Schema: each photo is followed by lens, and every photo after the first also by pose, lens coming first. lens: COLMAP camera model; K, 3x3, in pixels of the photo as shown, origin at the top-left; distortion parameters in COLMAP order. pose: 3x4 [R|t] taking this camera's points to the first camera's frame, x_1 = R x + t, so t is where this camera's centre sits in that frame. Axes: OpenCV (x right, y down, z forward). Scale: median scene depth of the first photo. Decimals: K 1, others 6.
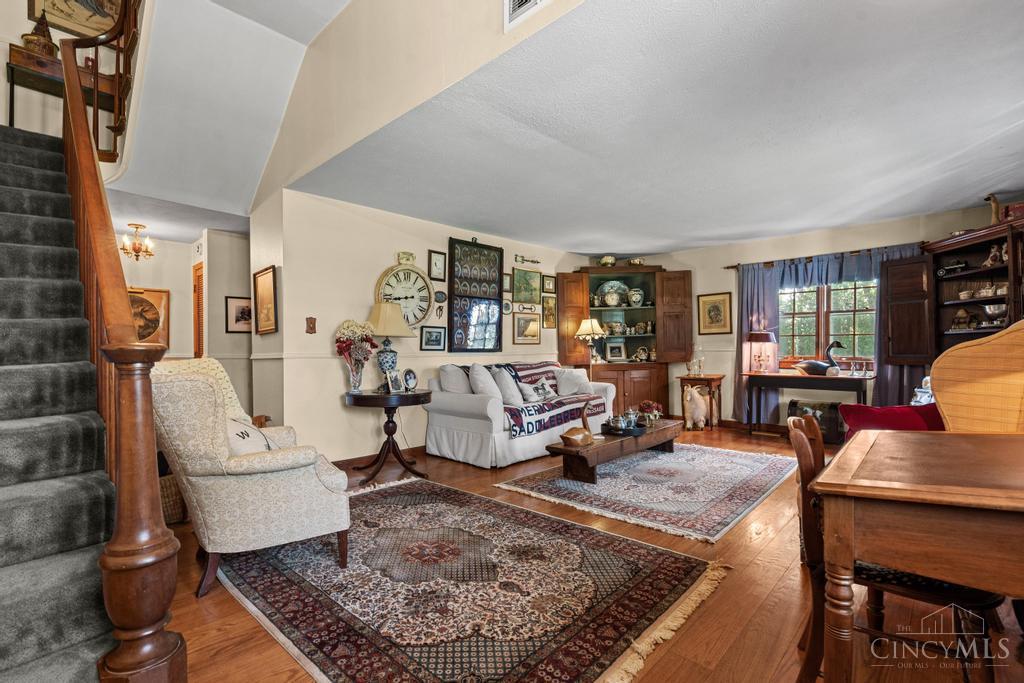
lens RADIAL K [[464.1, 0, 518.7], [0, 464.1, 347.3], [0, 0, 1]] dist [-0.007738, 0.001766]
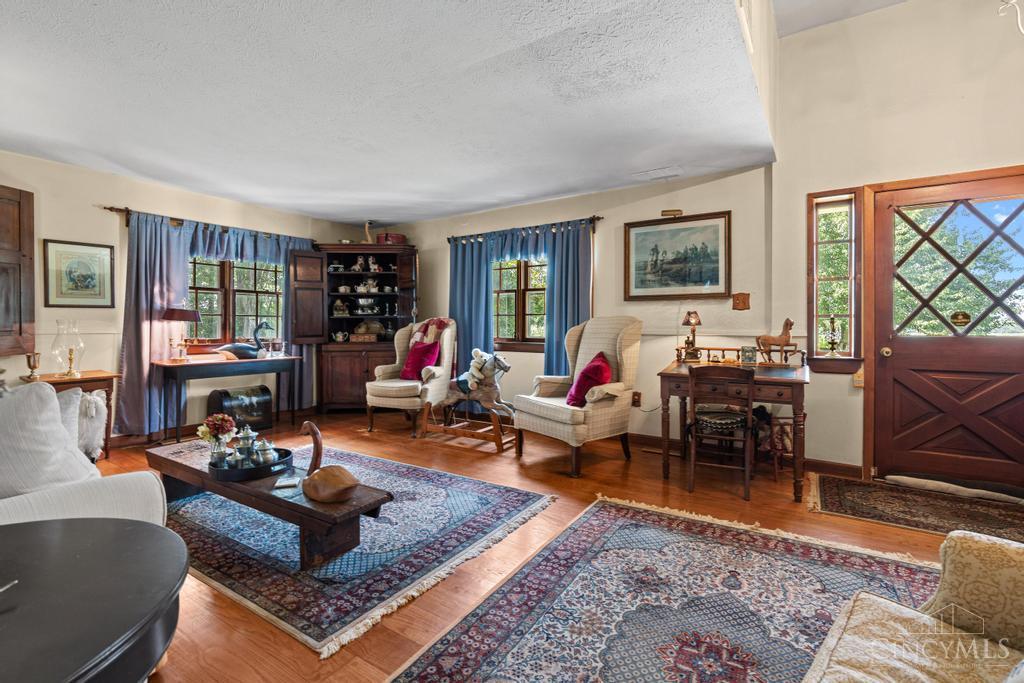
lens RADIAL K [[464.1, 0, 511.4], [0, 464.1, 323.9], [0, 0, 1]] dist [-0.007738, 0.001766]
pose [[-0.163279, 0.012021, 0.986507, -0.376774], [-0.002470, 0.999918, -0.012593, 0.001119], [-0.986577, -0.004493, -0.163236, 0.683397]]
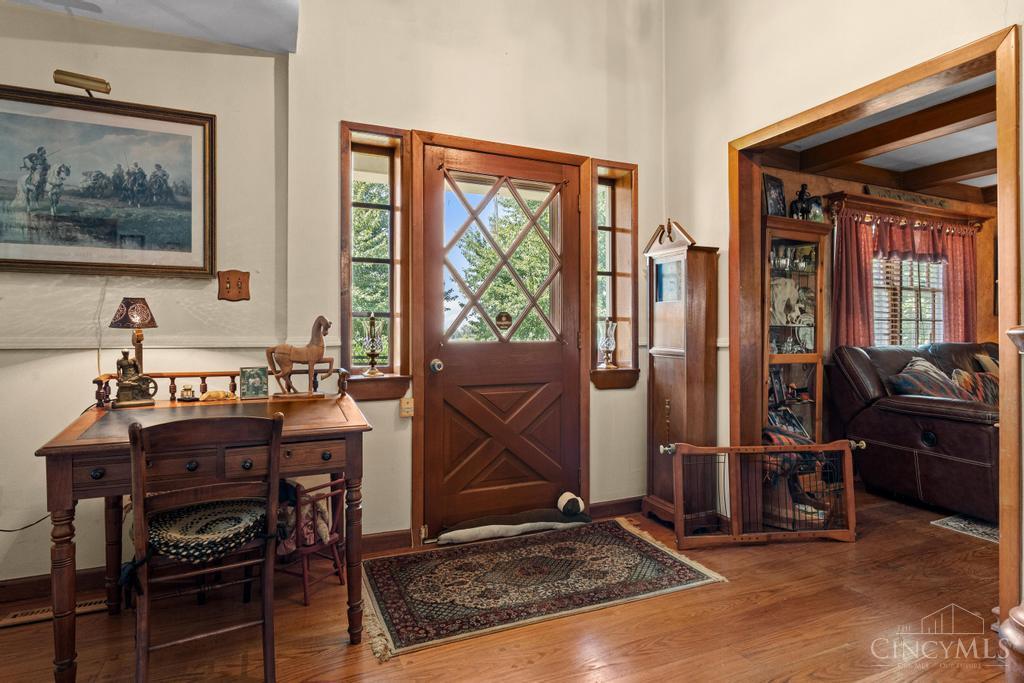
lens RADIAL K [[540.3, 0, 511.2], [0, 540.3, 334.0], [0, 0, 1]] dist [0.000657, 0.001280]
pose [[-0.916367, 0.007277, 0.400273, -0.123643], [0.007123, 0.999973, -0.001875, 0.000872], [-0.400275, 0.001133, -0.916394, 0.541644]]
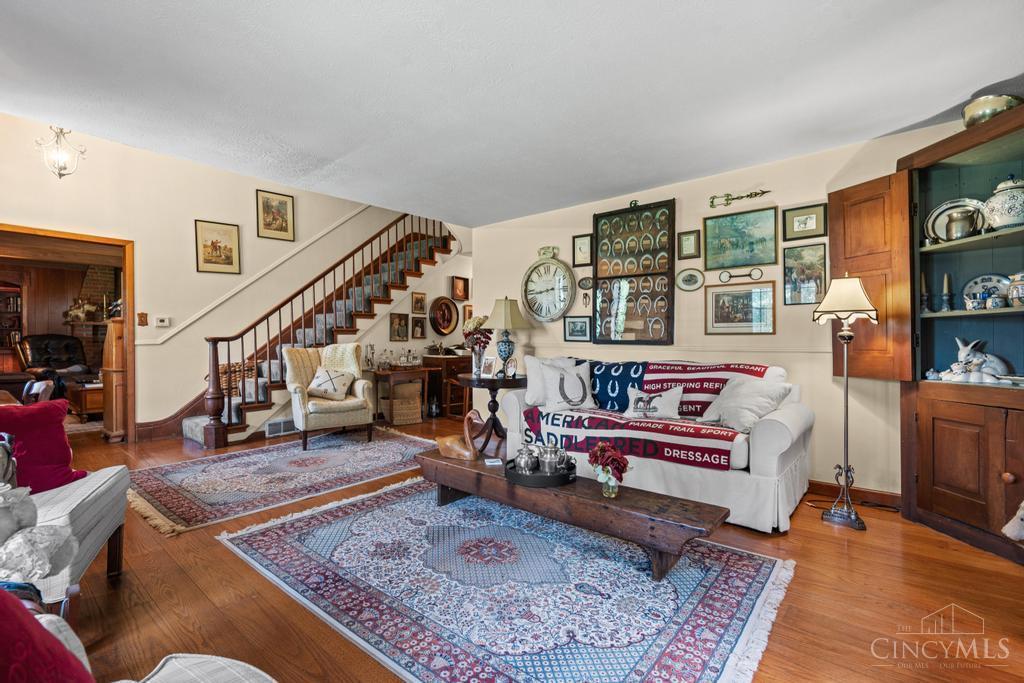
lens RADIAL K [[464.1, 0, 518.3], [0, 464.1, 338.7], [0, 0, 1]] dist [-0.007738, 0.001766]
pose [[0.054391, 0.008826, -0.998481, 0.755023], [-0.001516, 0.999961, 0.008756, -0.007226], [0.998519, 0.001038, 0.054403, 0.833656]]
